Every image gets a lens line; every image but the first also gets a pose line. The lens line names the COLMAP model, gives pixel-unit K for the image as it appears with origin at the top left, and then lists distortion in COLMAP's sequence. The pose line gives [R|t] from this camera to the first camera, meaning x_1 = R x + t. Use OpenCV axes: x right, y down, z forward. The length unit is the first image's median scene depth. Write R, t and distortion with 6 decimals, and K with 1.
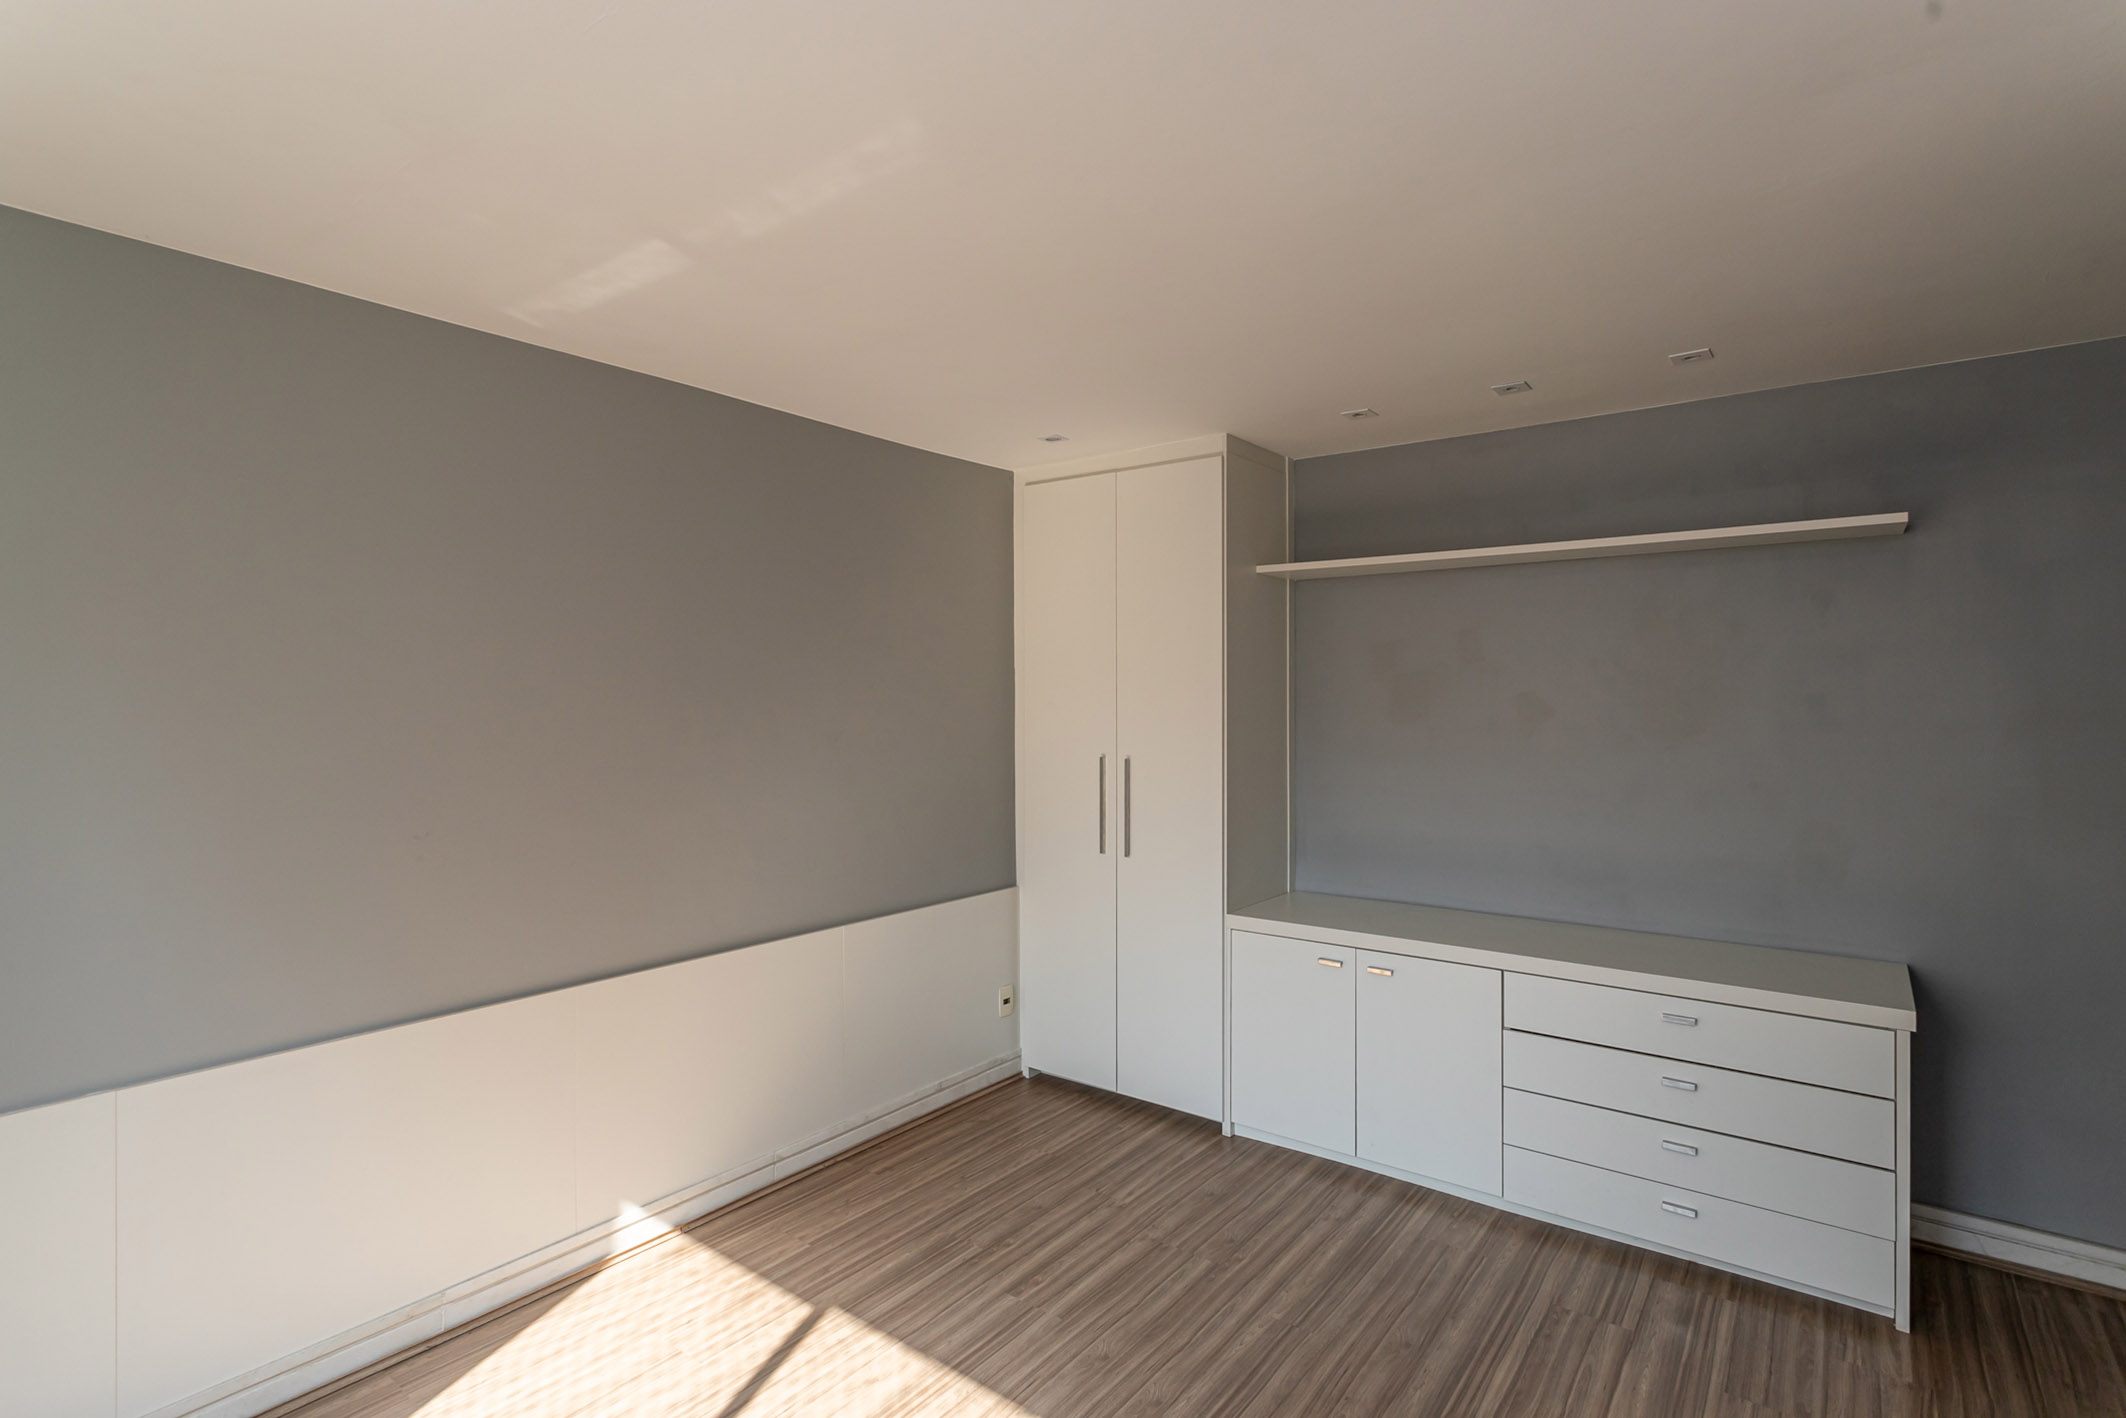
lens RADIAL K [[1011.7, 0, 1064.4], [0, 1011.7, 708.4], [0, 0, 1]] dist [0.002082, 0.001305]
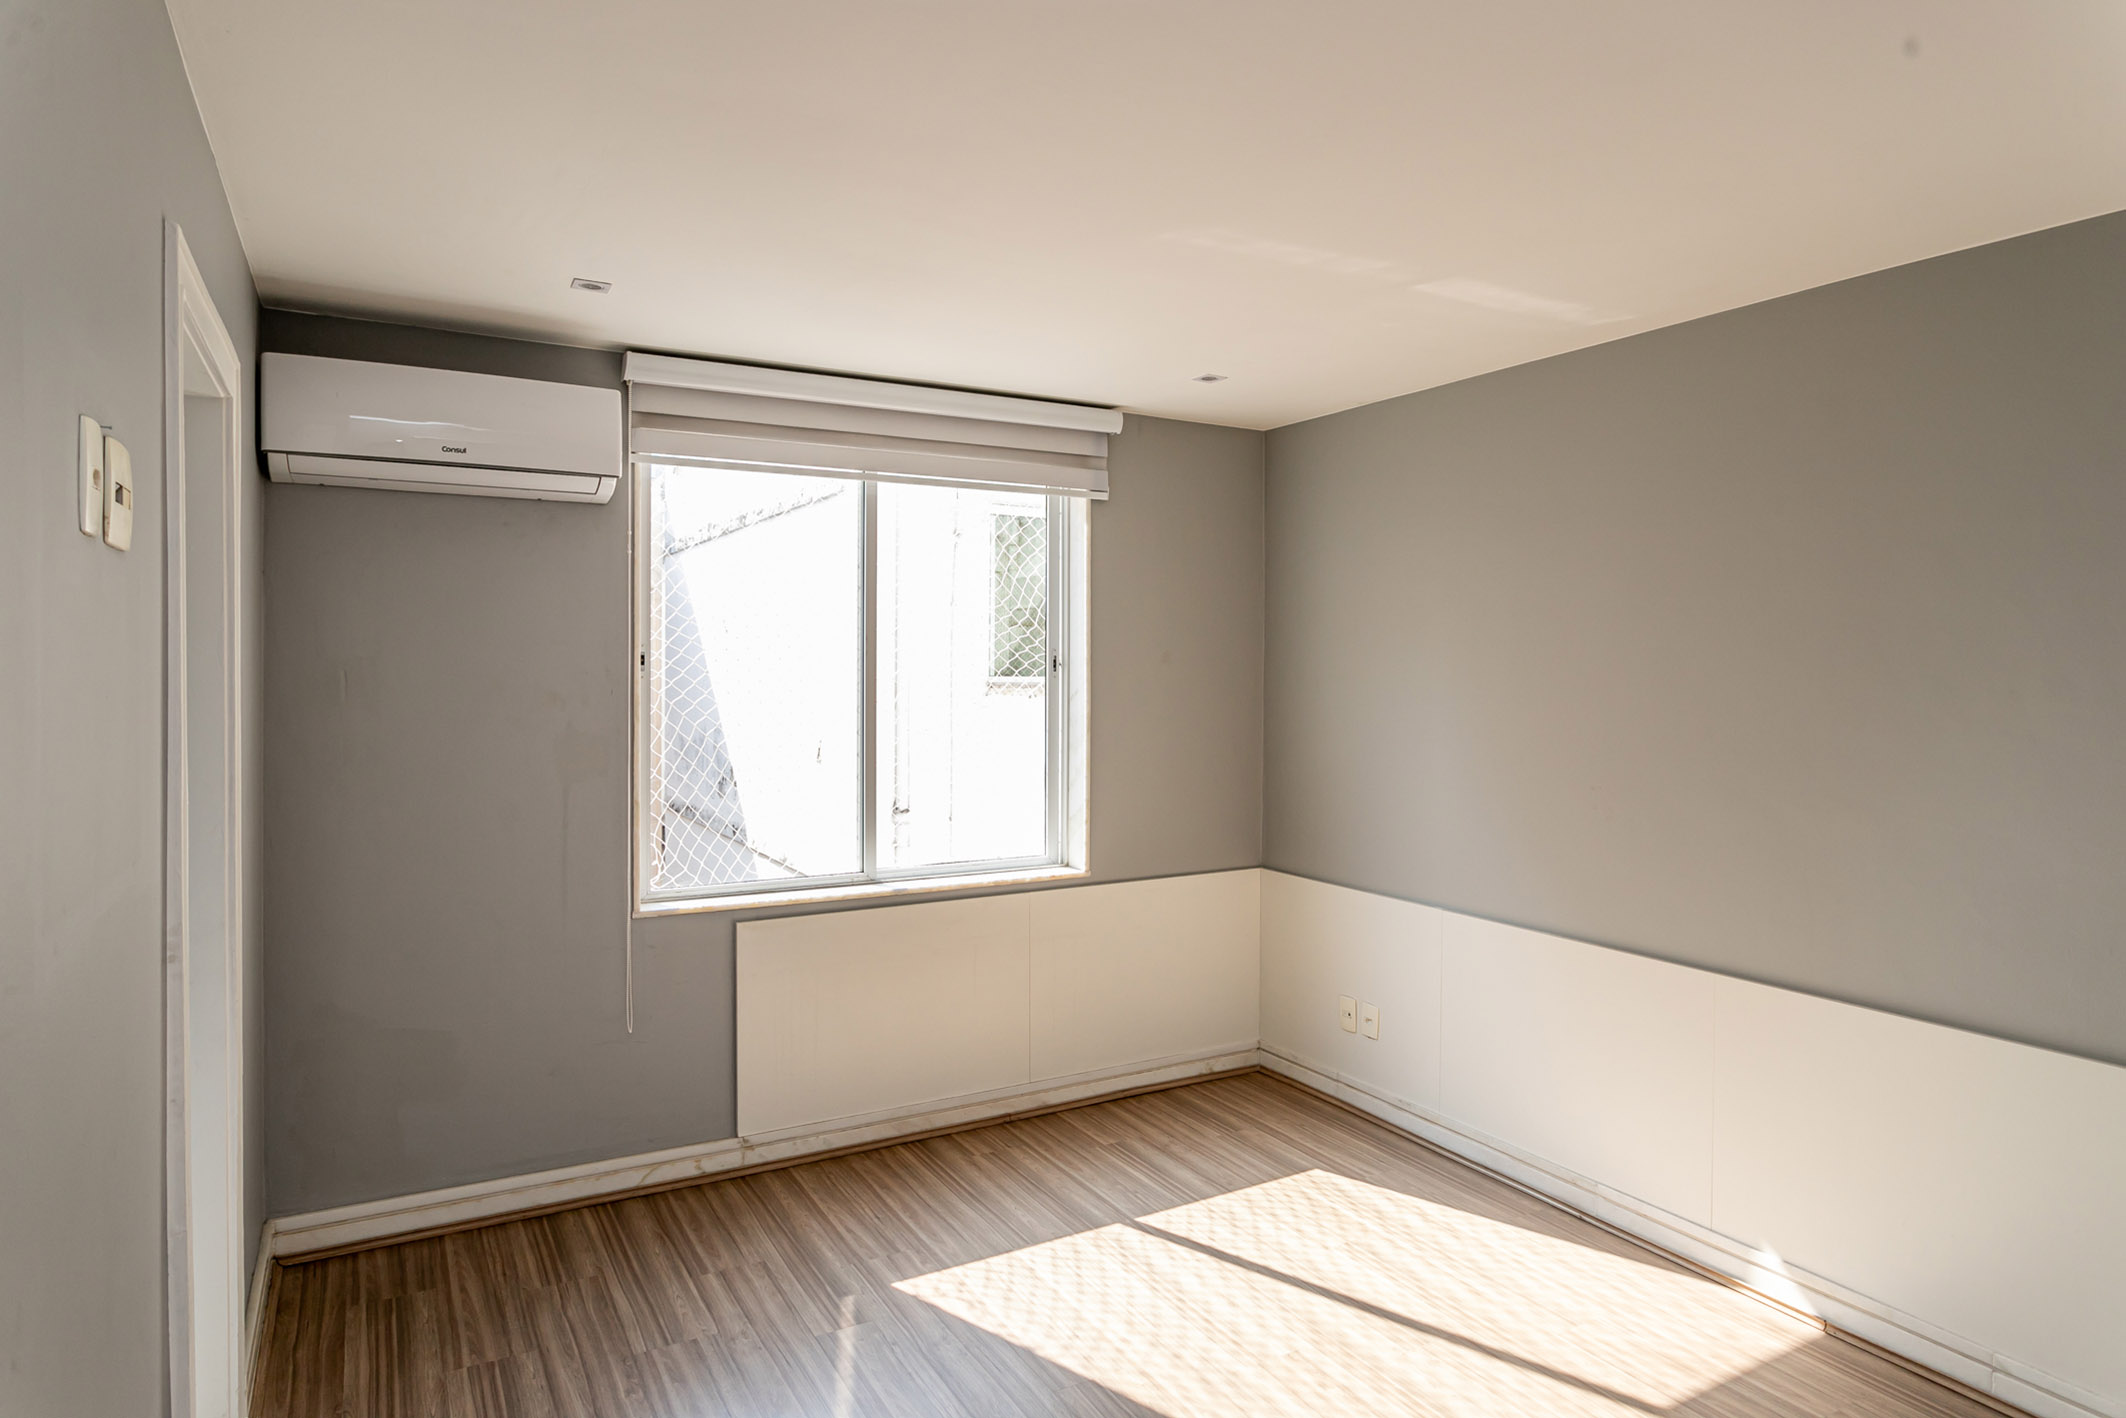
lens RADIAL K [[1208.4, 0, 1048.5], [0, 1208.4, 673.3], [0, 0, 1]] dist [-0.002612, 0.000100]
pose [[-0.403047, 0.002370, -0.915176, 0.762974], [-0.005969, 0.999969, 0.005218, -0.008092], [0.915160, 0.007565, -0.403020, 0.830571]]
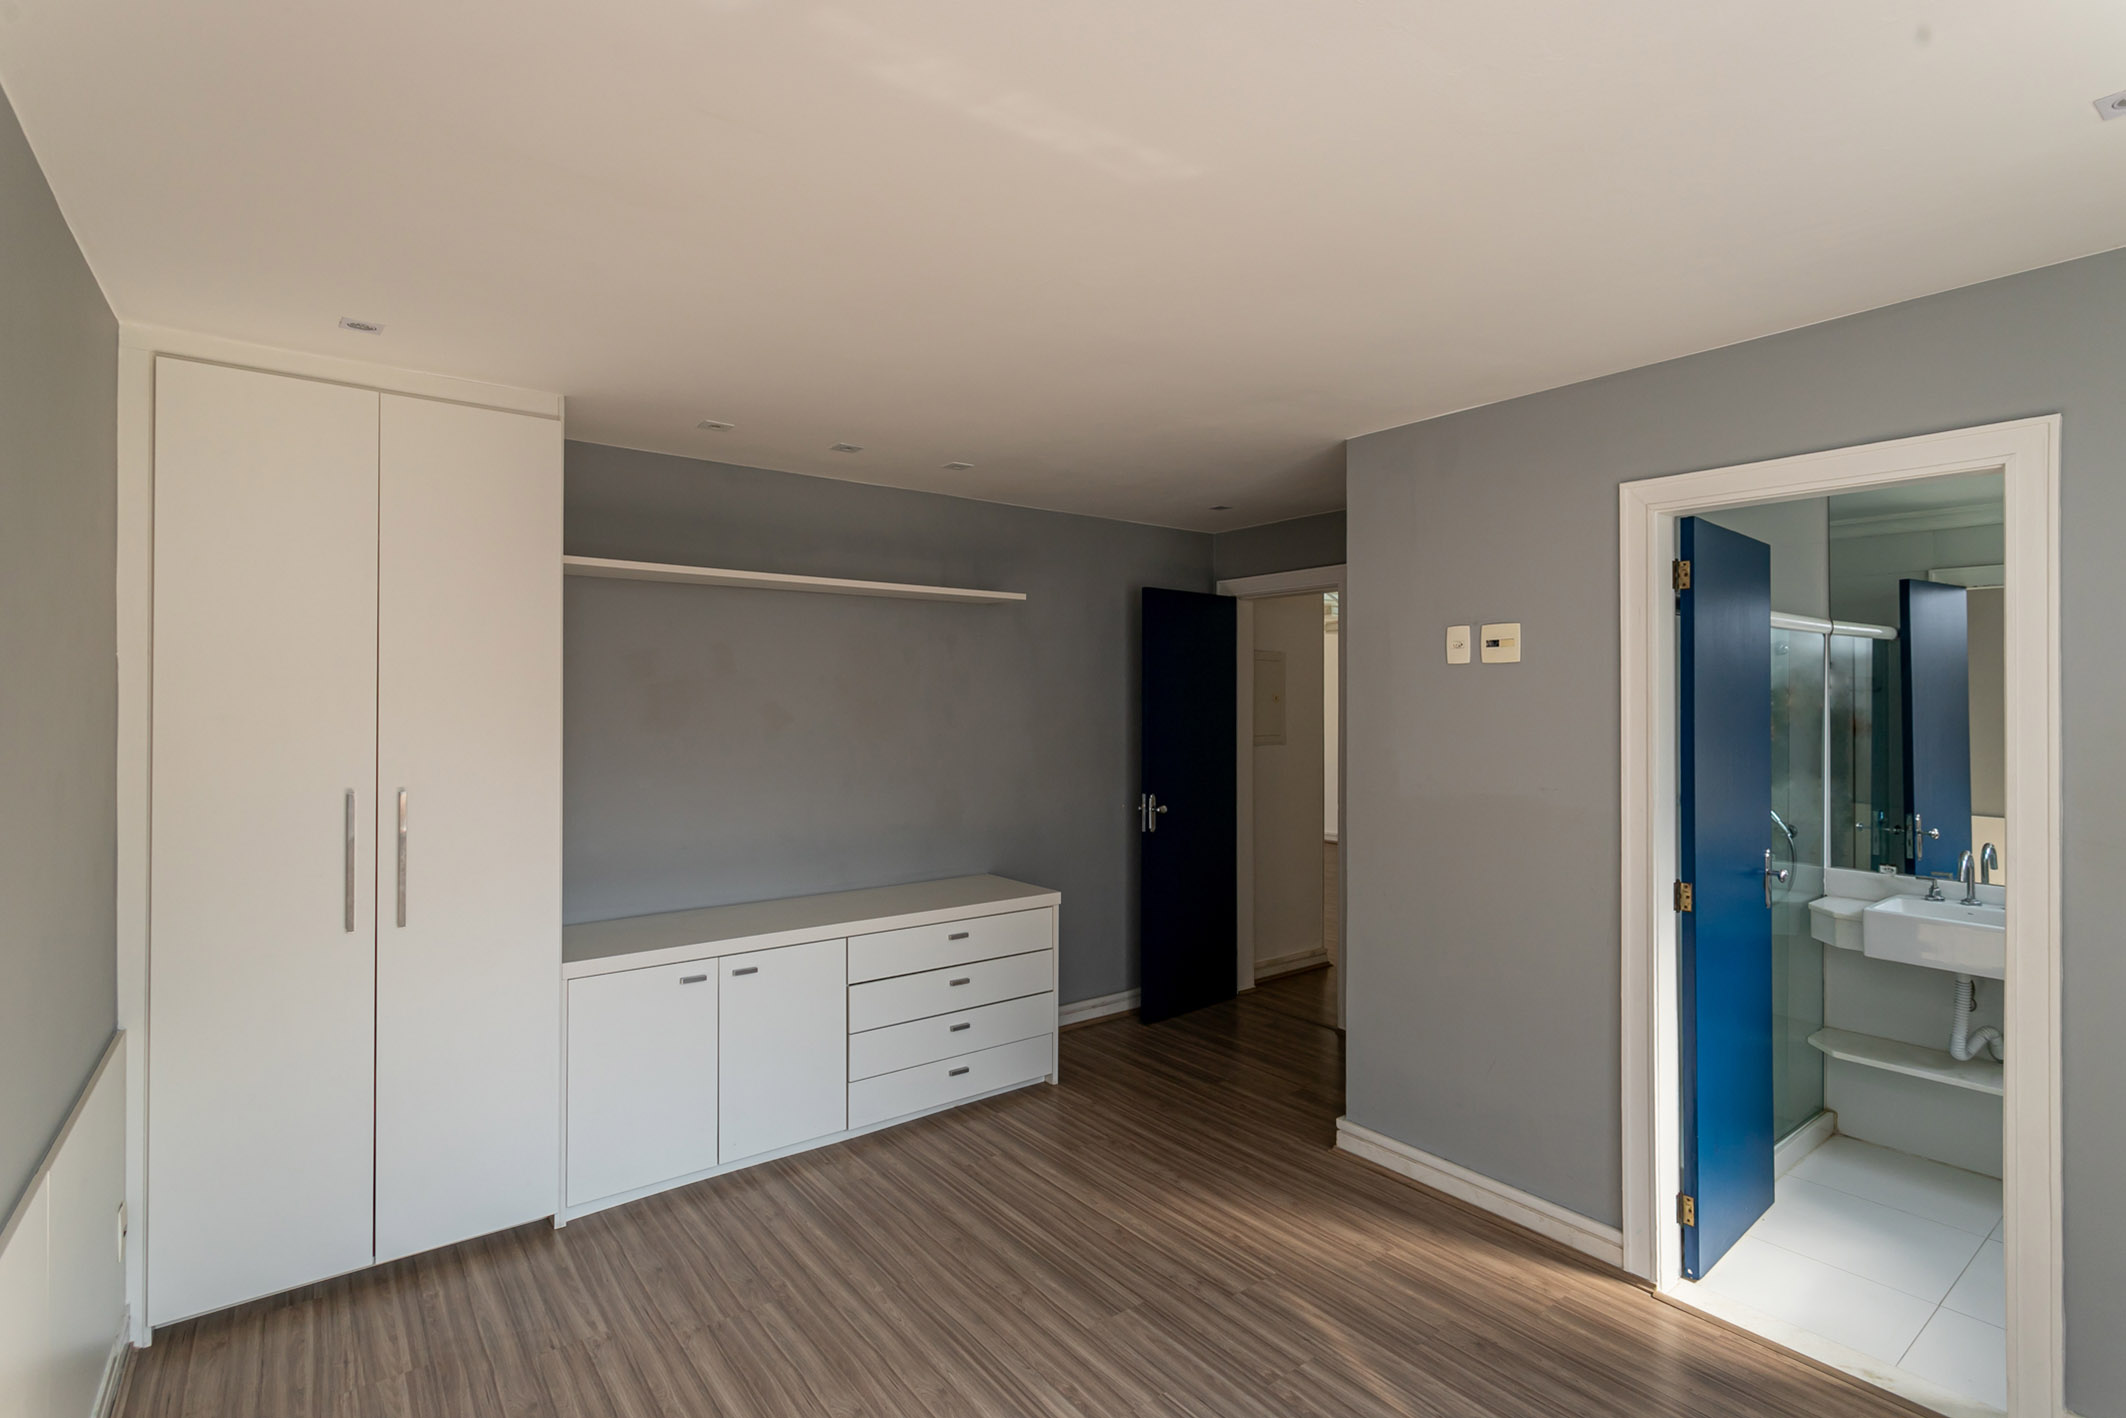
lens RADIAL K [[1011.7, 0, 1051.3], [0, 1011.7, 708.0], [0, 0, 1]] dist [0.002082, 0.001305]
pose [[0.269903, -0.005359, 0.962873, -0.678007], [0.007086, 0.999968, 0.003579, -0.013330], [-0.962861, 0.005857, 0.269933, 0.472407]]
